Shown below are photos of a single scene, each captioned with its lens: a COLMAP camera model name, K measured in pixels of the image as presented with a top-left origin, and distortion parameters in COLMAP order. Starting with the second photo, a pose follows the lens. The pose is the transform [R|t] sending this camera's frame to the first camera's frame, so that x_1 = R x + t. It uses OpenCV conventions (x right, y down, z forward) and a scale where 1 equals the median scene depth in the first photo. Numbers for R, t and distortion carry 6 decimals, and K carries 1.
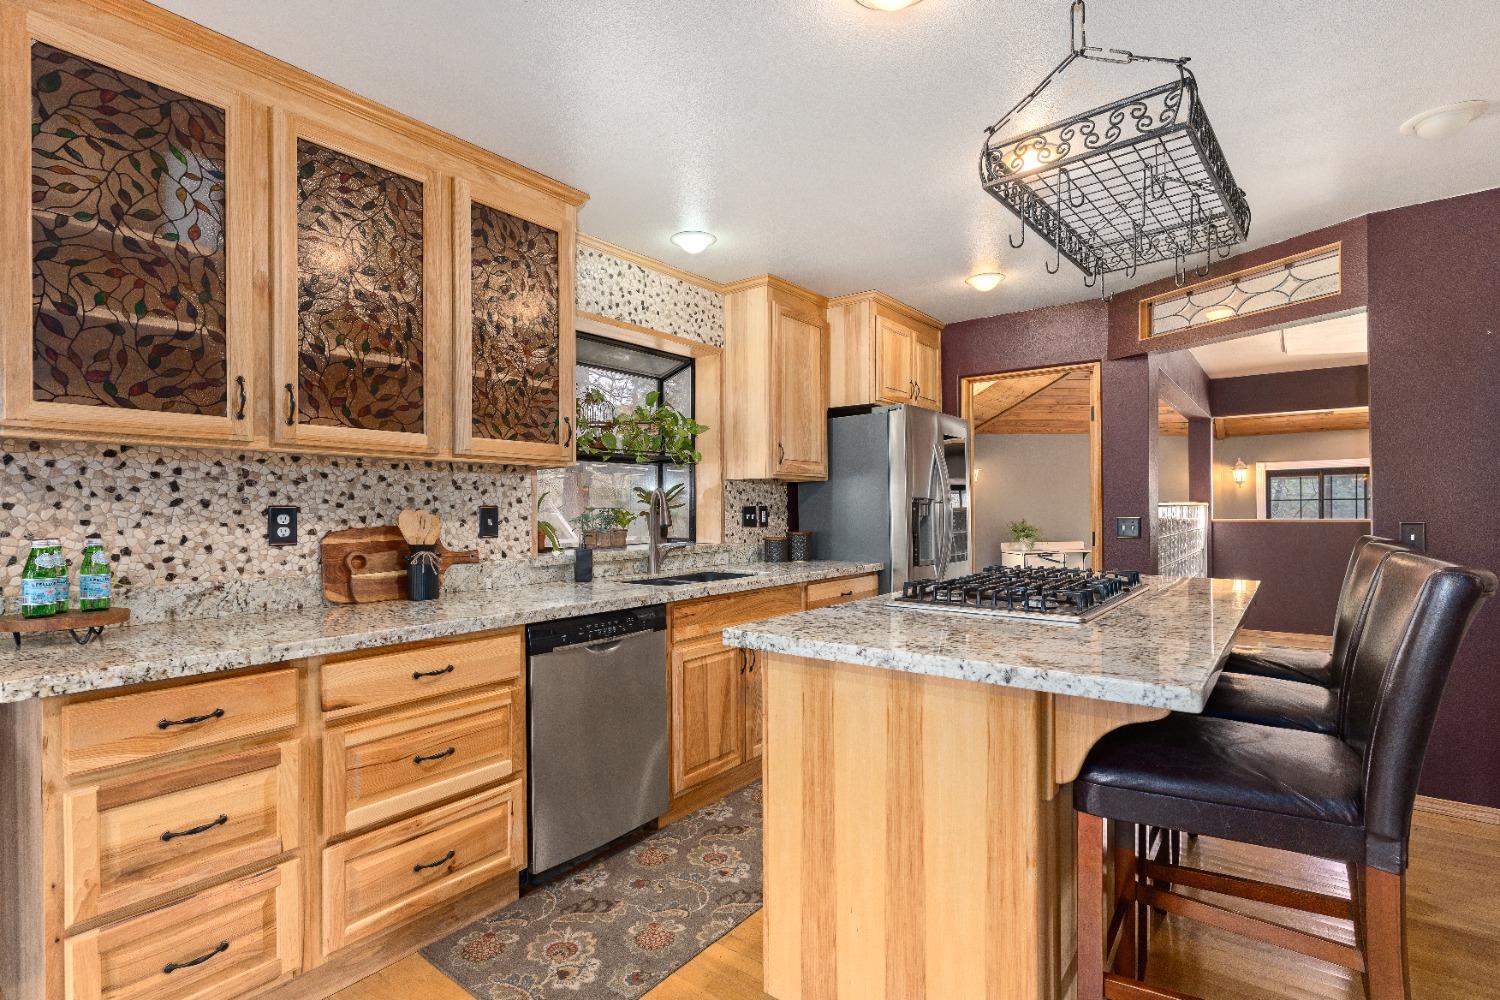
lens RADIAL K [[722.5, 0, 744.5], [0, 722.5, 509.8], [0, 0, 1]] dist [0.002685, 0.001261]
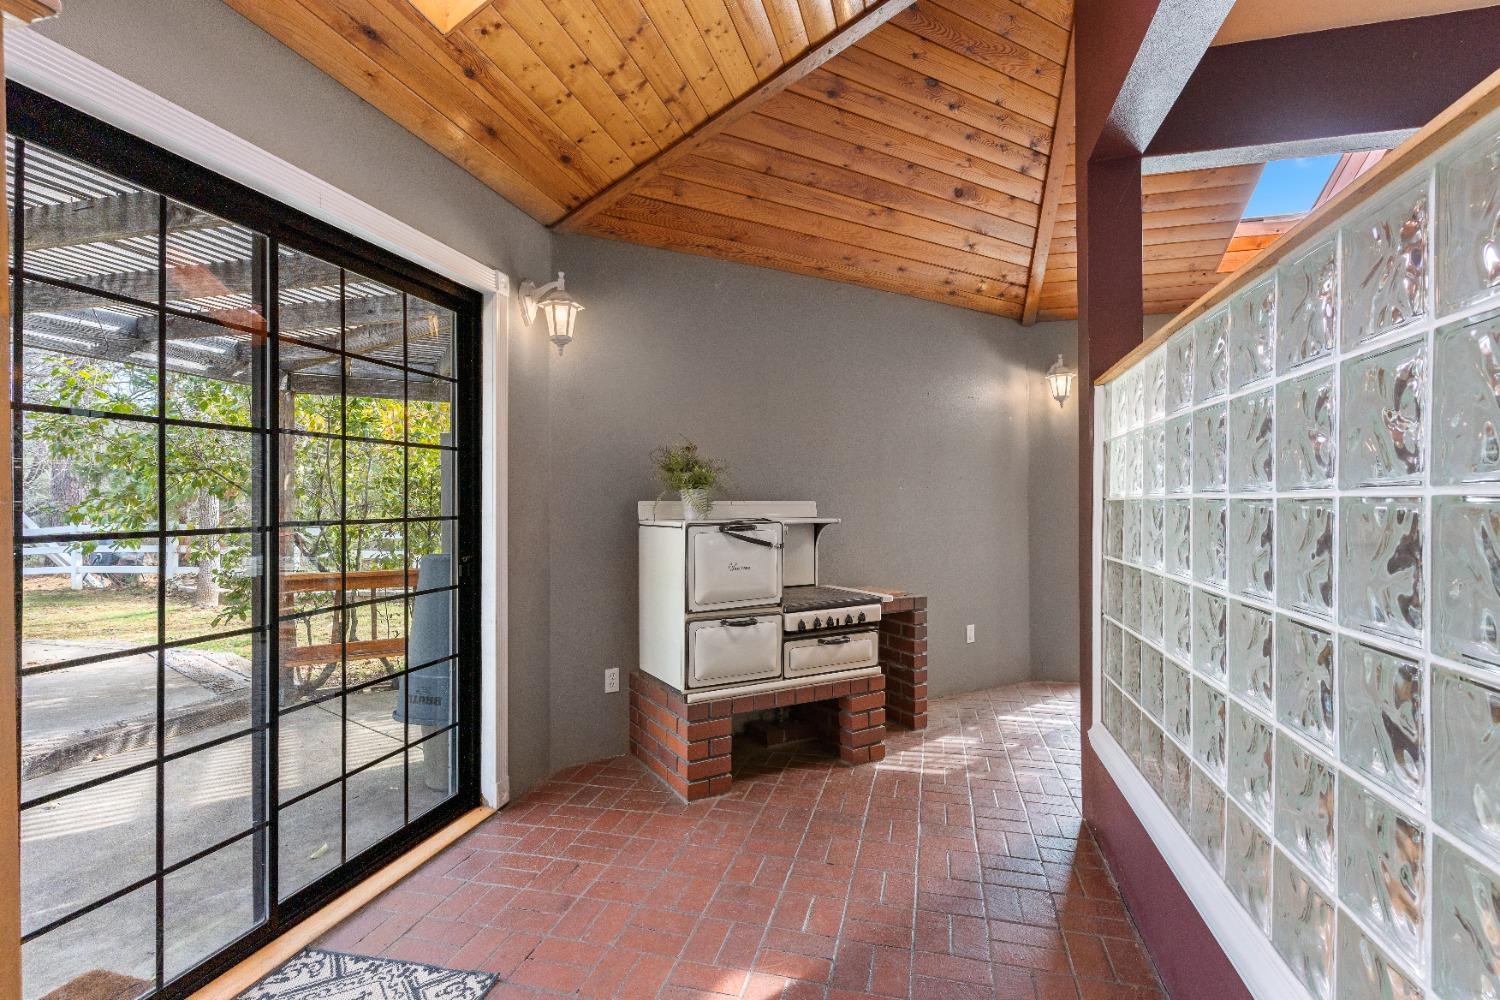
lens RADIAL K [[722.5, 0, 744.5], [0, 722.5, 509.8], [0, 0, 1]] dist [0.002685, 0.001261]
pose [[0.923353, 0.001175, 0.383950, 0.449307], [-0.003908, 0.999972, 0.006338, 0.083723], [-0.383932, -0.007353, 0.923332, 1.064059]]
